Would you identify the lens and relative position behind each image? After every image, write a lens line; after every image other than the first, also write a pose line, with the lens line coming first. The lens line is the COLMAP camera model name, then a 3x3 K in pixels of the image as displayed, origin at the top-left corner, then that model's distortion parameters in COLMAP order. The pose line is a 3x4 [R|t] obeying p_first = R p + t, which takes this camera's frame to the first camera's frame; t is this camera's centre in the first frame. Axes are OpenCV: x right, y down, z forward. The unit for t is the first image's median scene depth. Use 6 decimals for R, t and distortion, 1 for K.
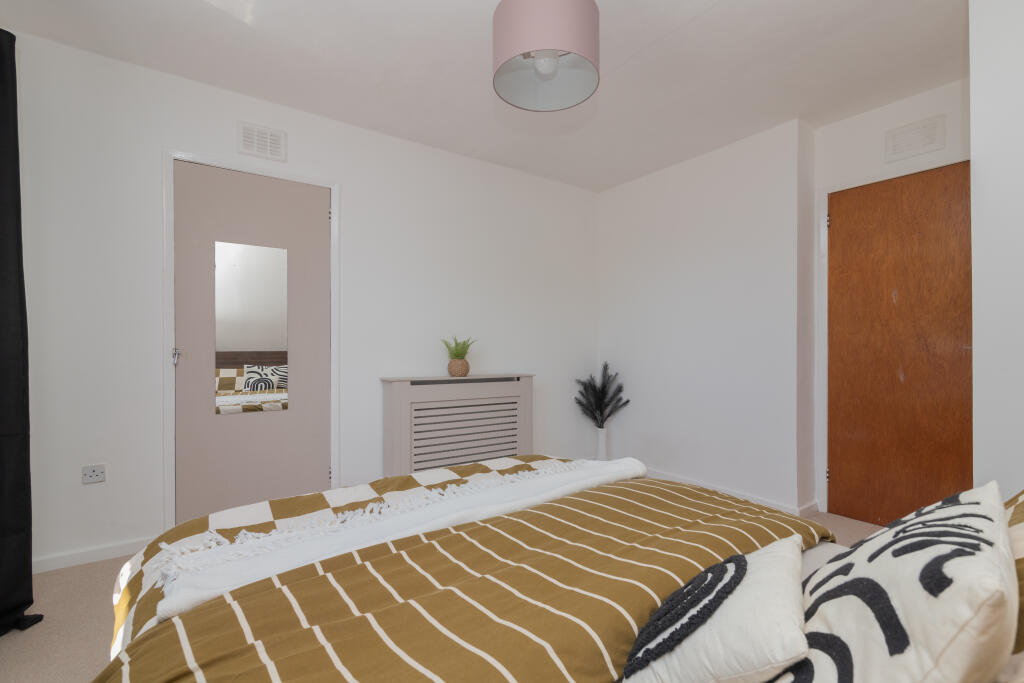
lens RADIAL K [[458.2, 0, 515.2], [0, 458.2, 349.7], [0, 0, 1]] dist [-0.002359, -0.000973]
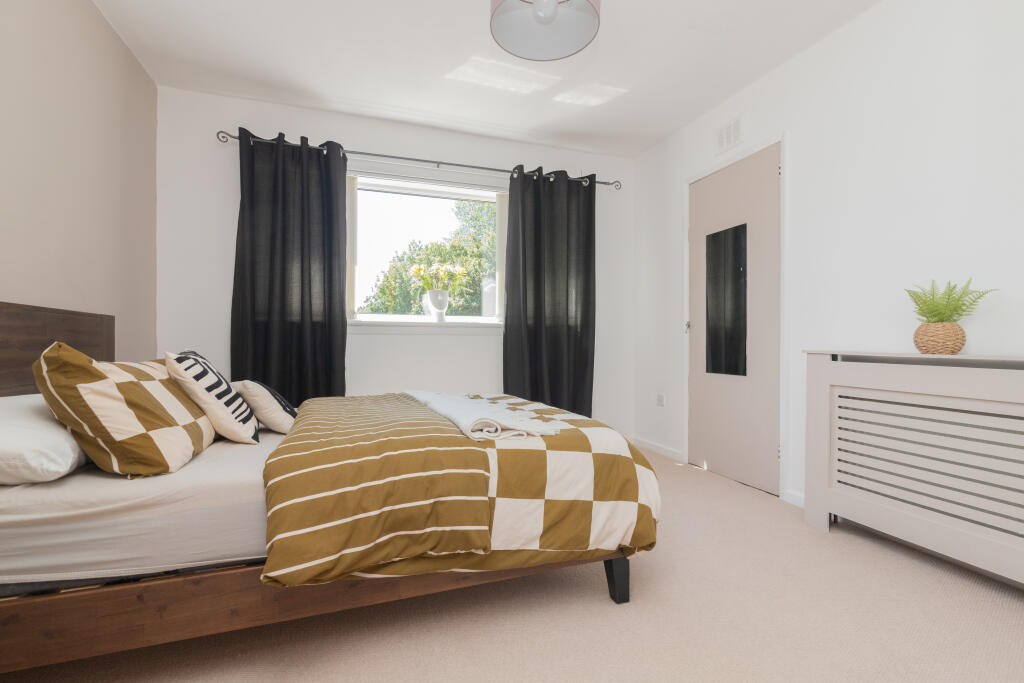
lens RADIAL K [[458.2, 0, 514.7], [0, 458.2, 339.9], [0, 0, 1]] dist [-0.002359, -0.000973]
pose [[-0.268842, -0.006036, -0.963165, 0.600241], [-0.005569, 0.999973, -0.004713, 0.051171], [0.963168, 0.004097, -0.268868, 0.714538]]
